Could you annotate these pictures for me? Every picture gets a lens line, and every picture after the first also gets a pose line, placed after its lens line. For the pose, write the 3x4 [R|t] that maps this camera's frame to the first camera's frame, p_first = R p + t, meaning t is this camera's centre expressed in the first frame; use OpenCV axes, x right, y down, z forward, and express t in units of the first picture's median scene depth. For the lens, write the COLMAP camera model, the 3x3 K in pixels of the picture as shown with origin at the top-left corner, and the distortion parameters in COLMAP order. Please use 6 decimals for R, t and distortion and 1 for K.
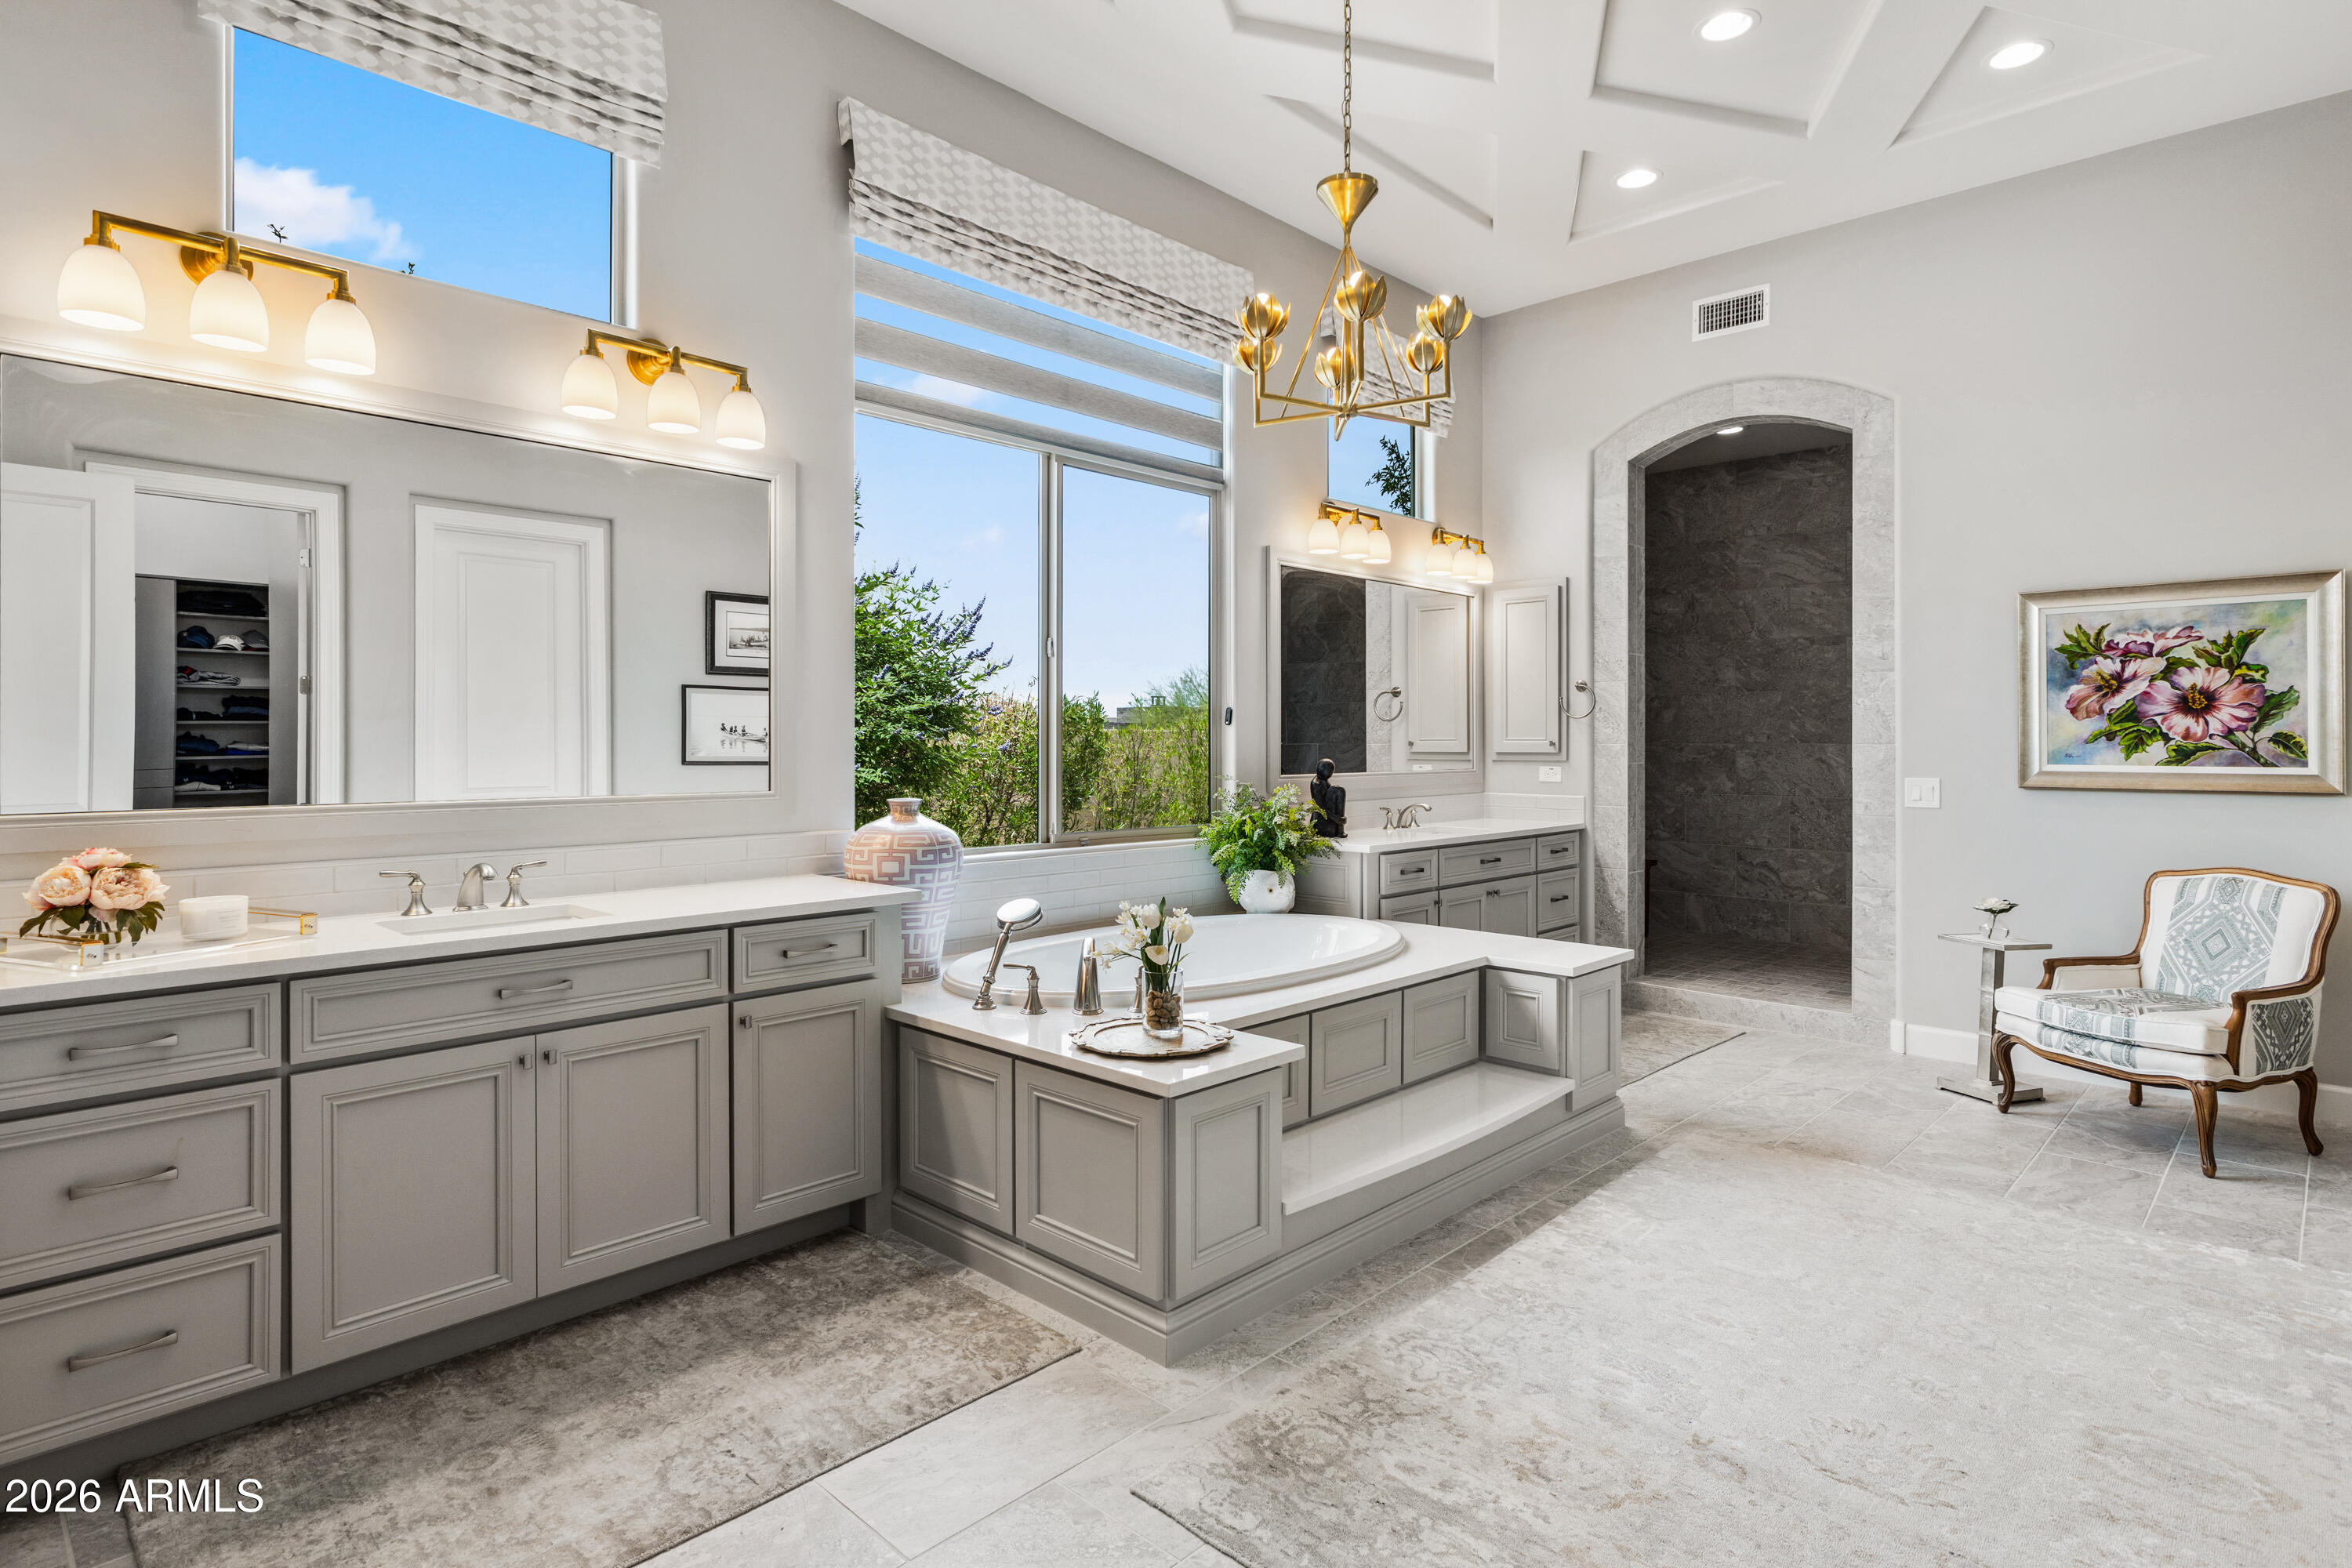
lens RADIAL K [[1219.6, 0, 1186.6], [0, 1219.6, 771.8], [0, 0, 1]] dist [0.003516, 0.001949]
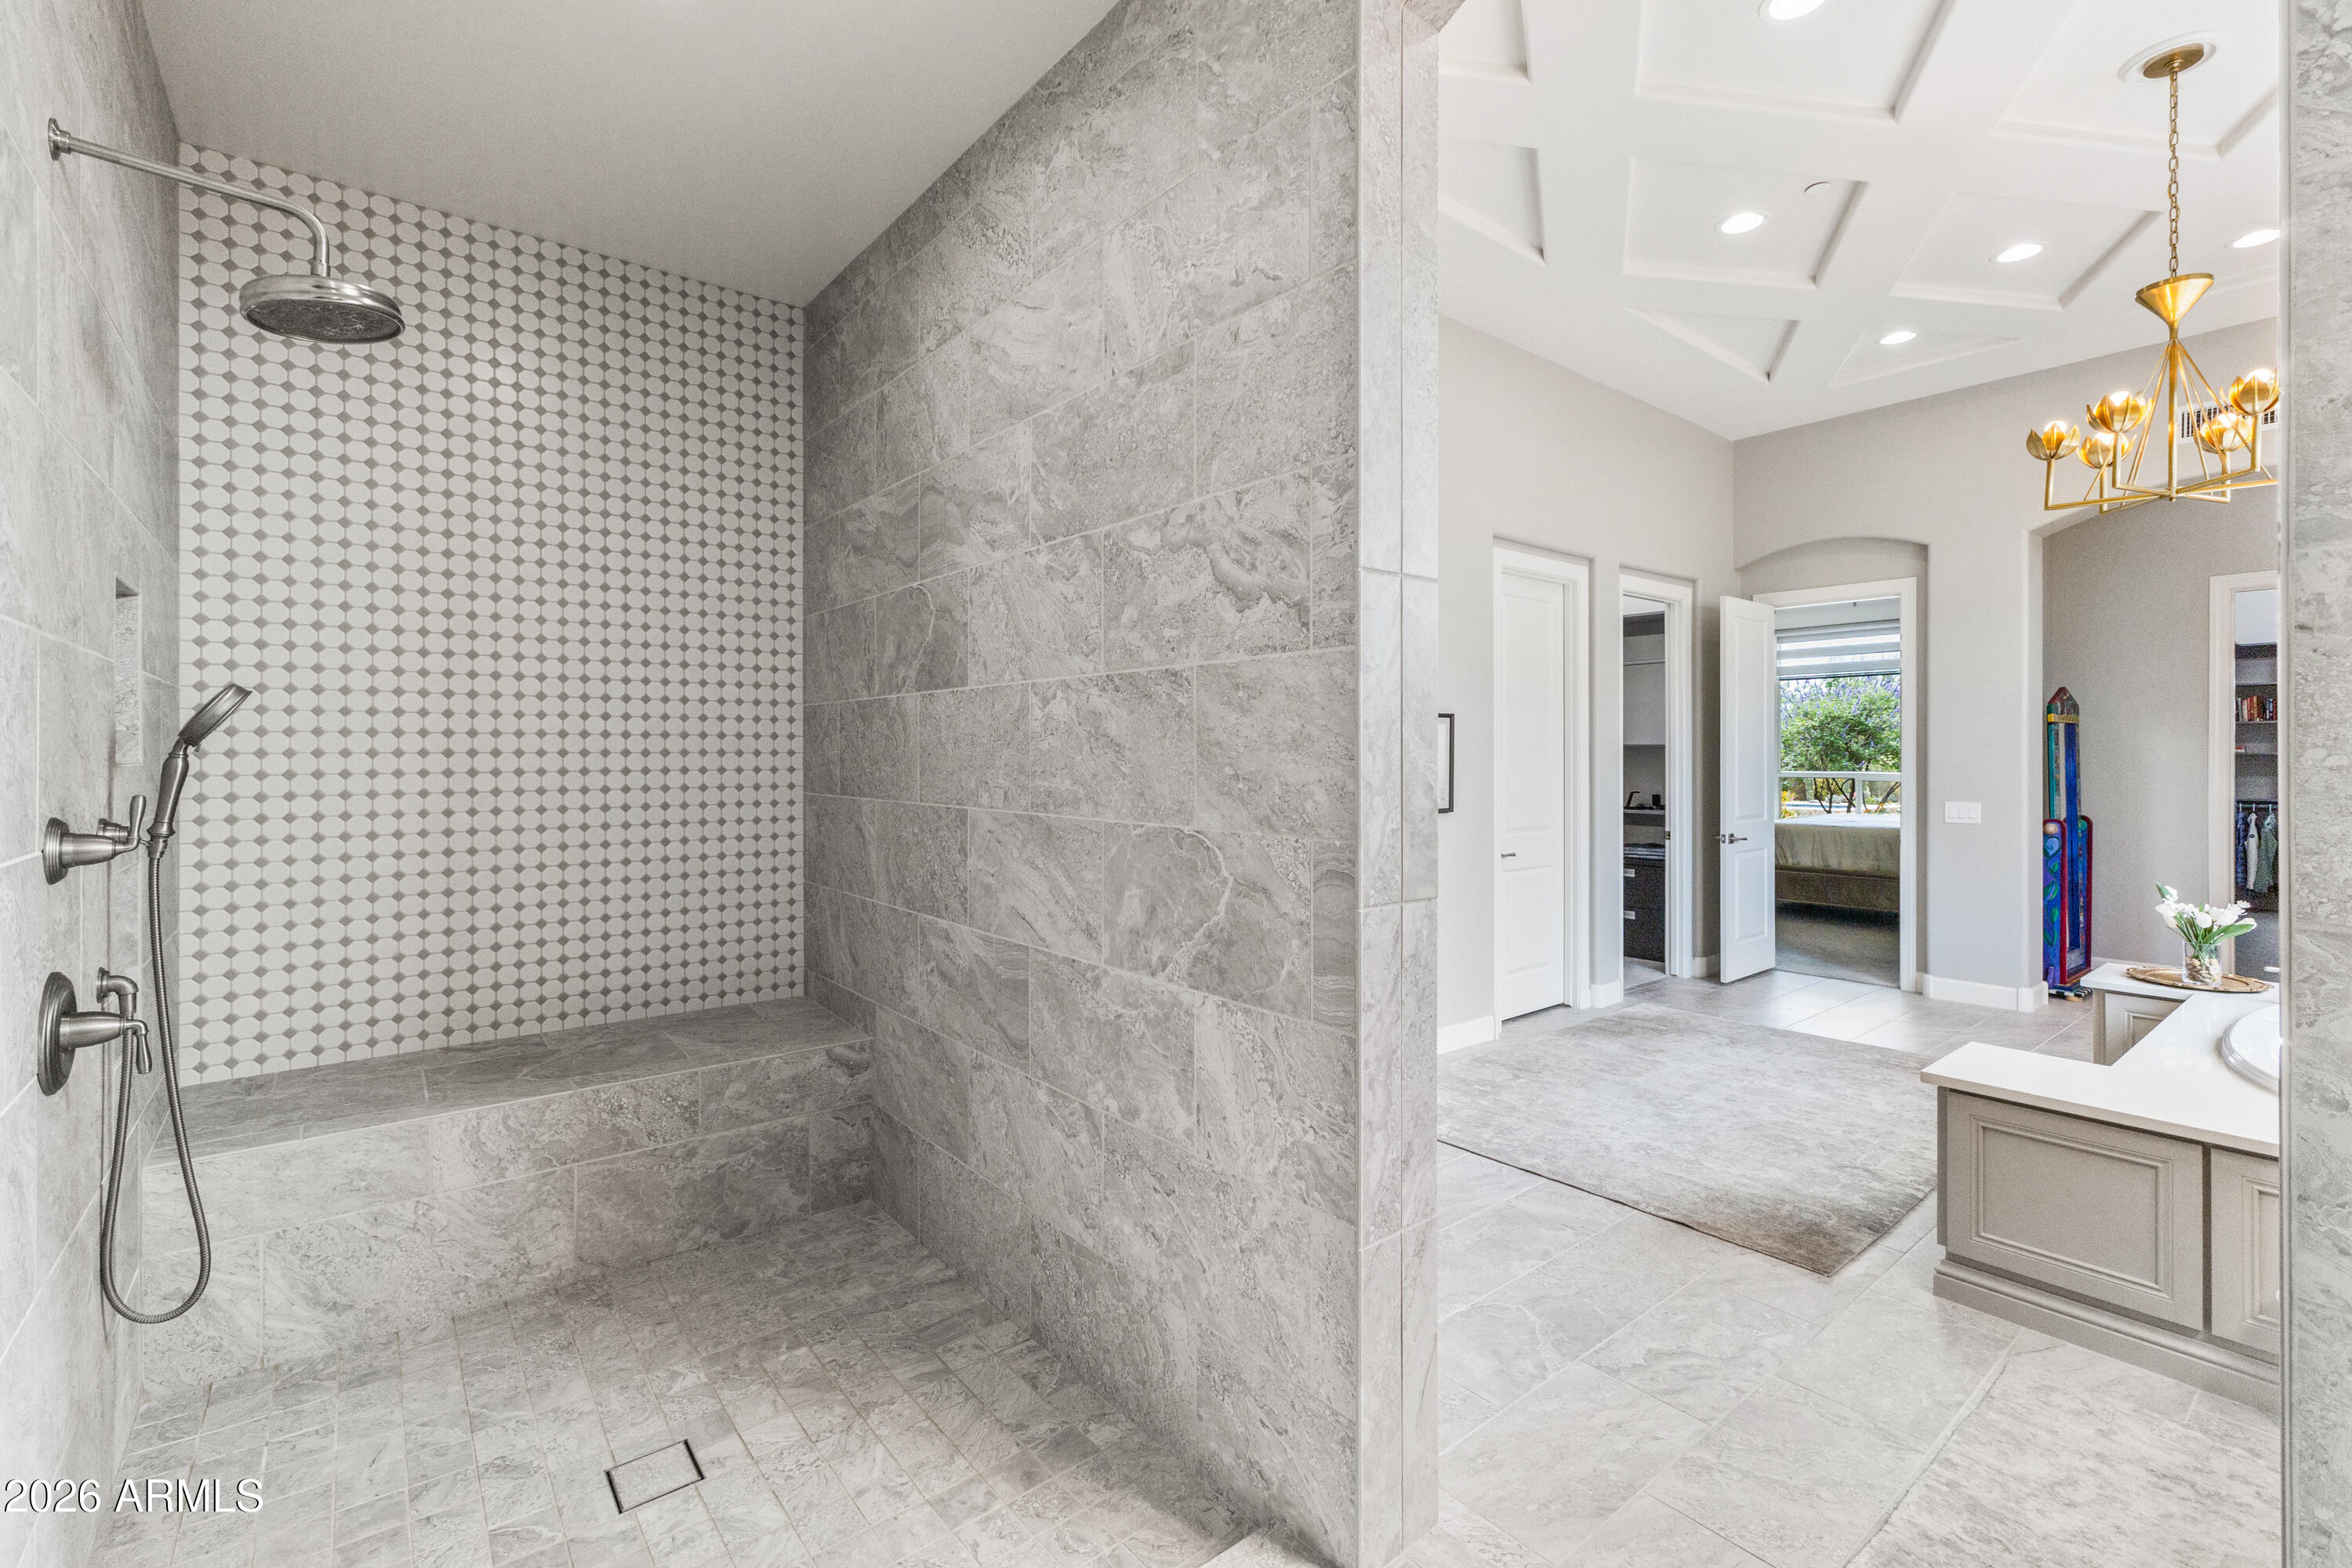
lens RADIAL K [[1028.2, 0, 1184.5], [0, 1028.2, 748.0], [0, 0, 1]] dist [0.000799, 0.003218]
pose [[-0.991622, -0.000433, 0.129171, 0.806130], [0.001504, 0.999888, 0.014898, -0.075645], [-0.129163, 0.014968, -0.991510, 1.838789]]
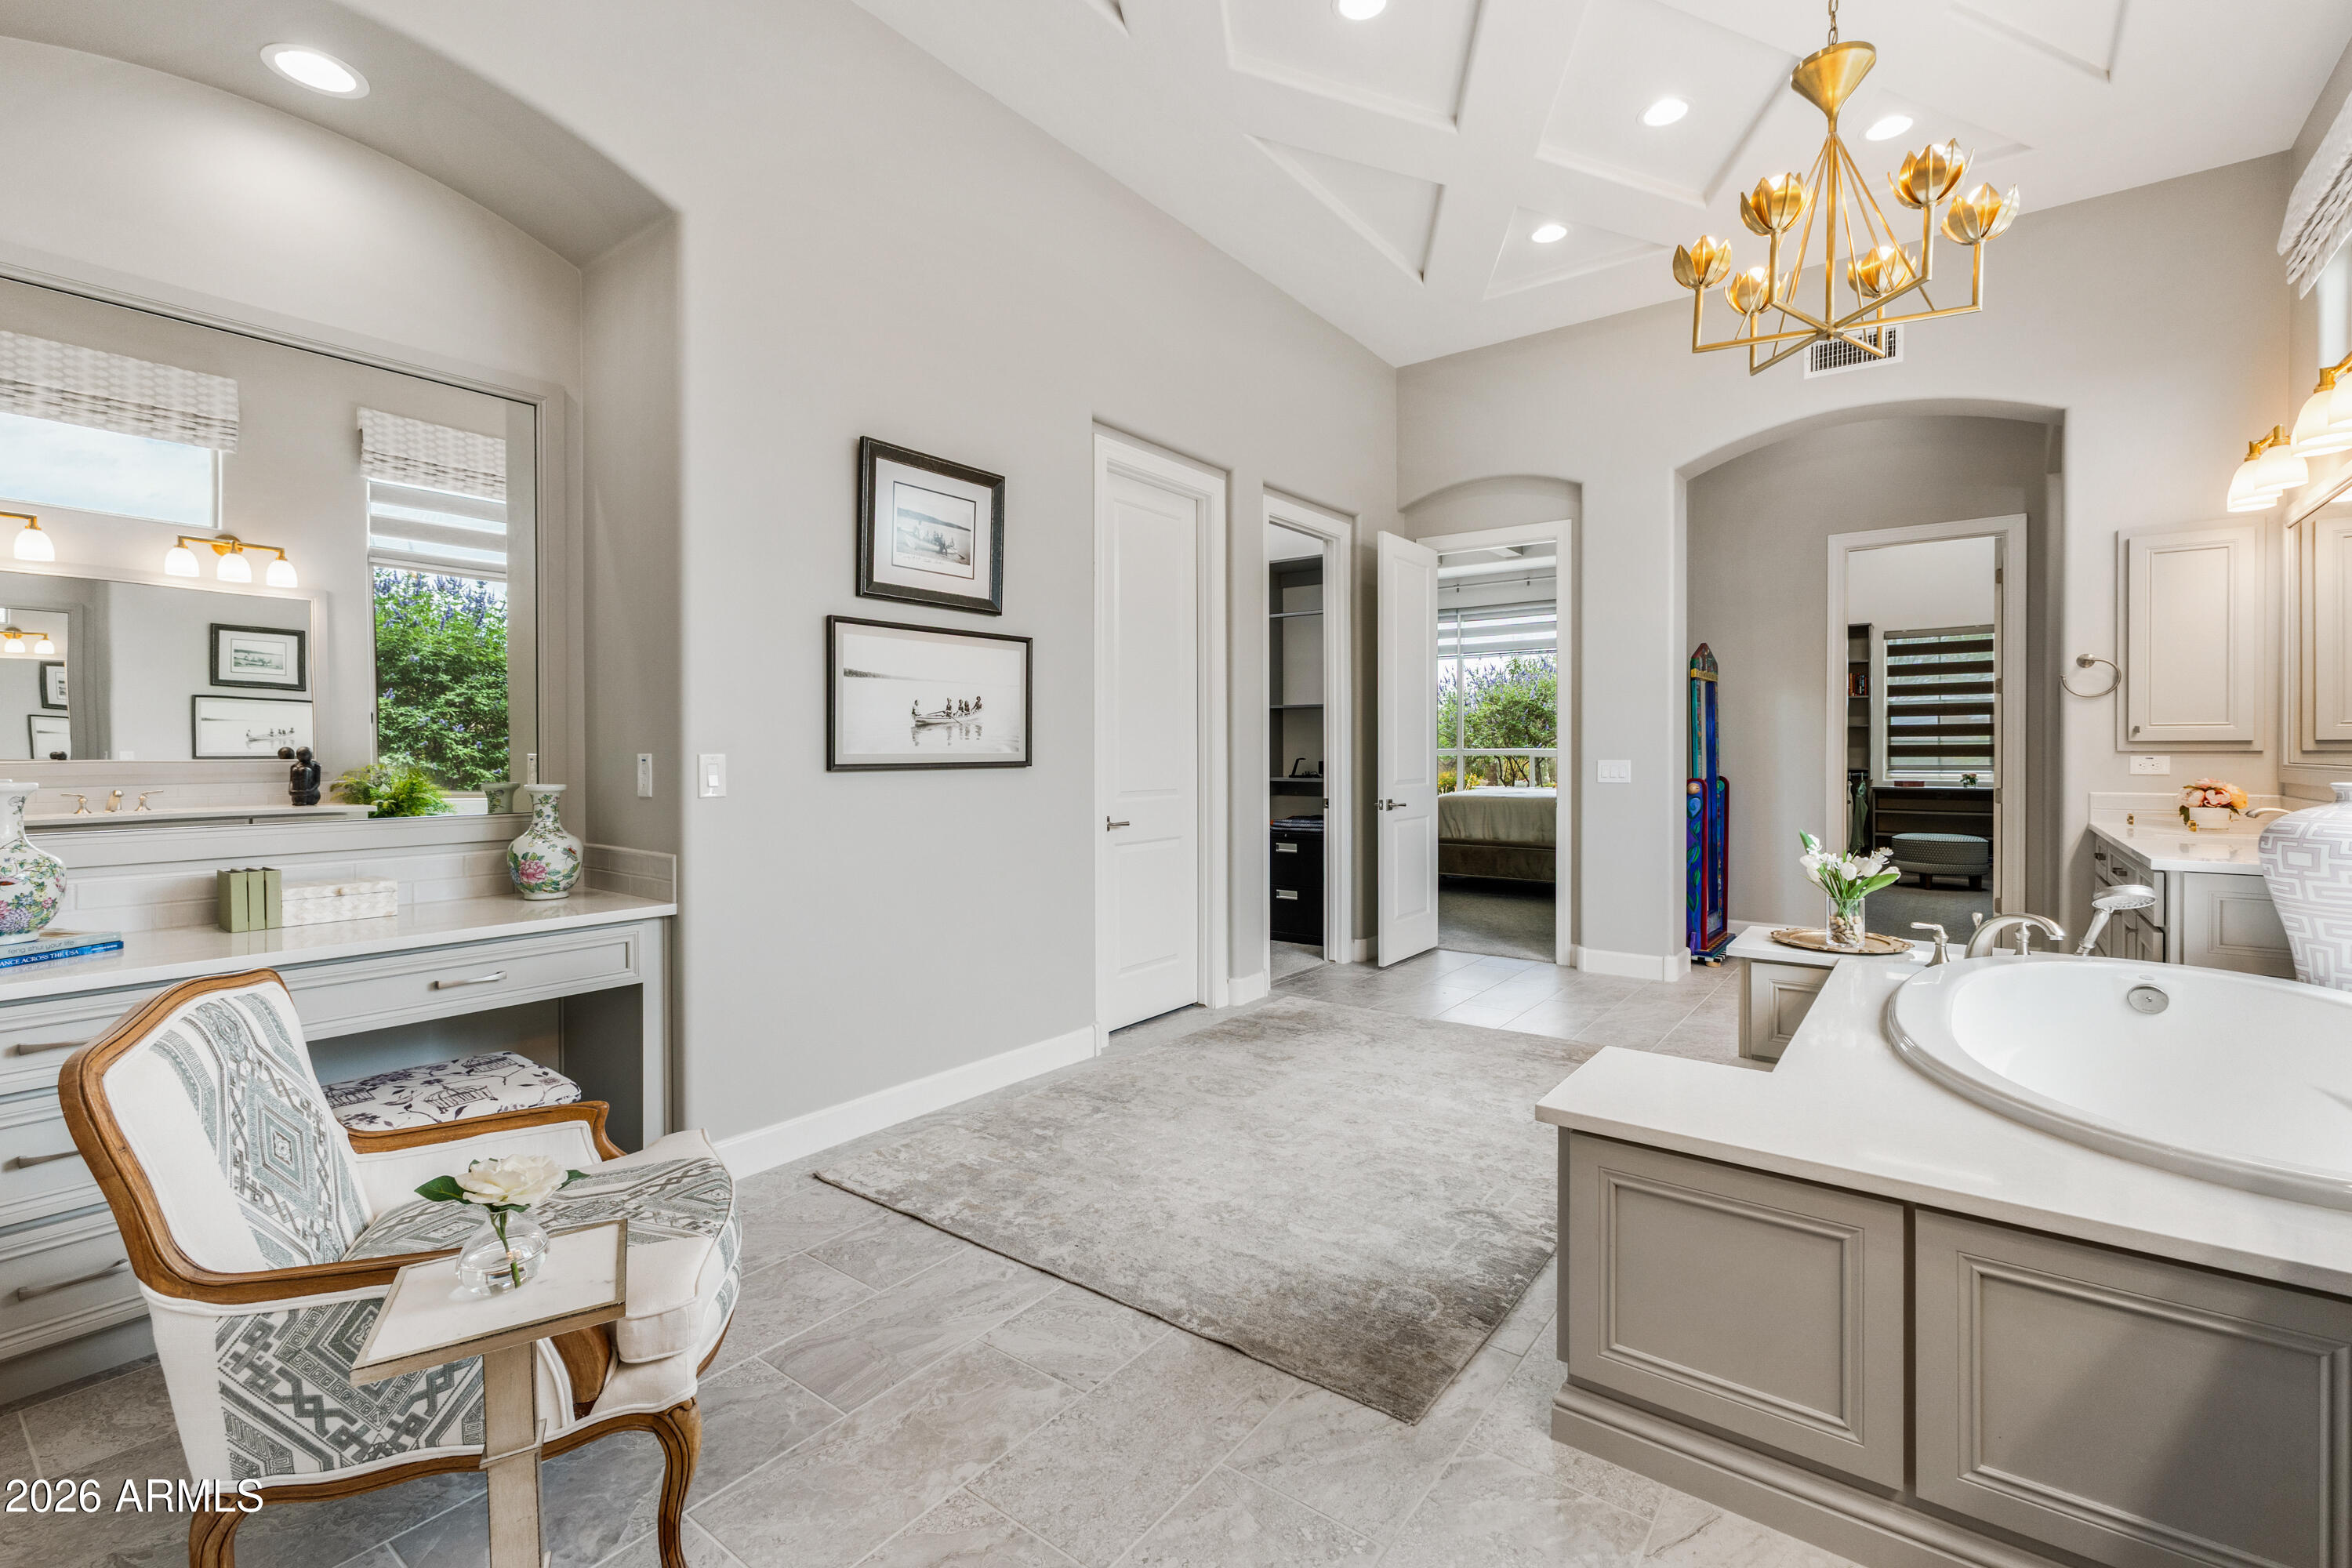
lens RADIAL K [[1028.2, 0, 1184.5], [0, 1028.2, 748.0], [0, 0, 1]] dist [0.000799, 0.003218]
pose [[-0.993615, 0.000636, -0.112820, 0.604552], [-0.001444, 0.999830, 0.018356, -0.011586], [0.112813, 0.018402, -0.993446, 1.514788]]
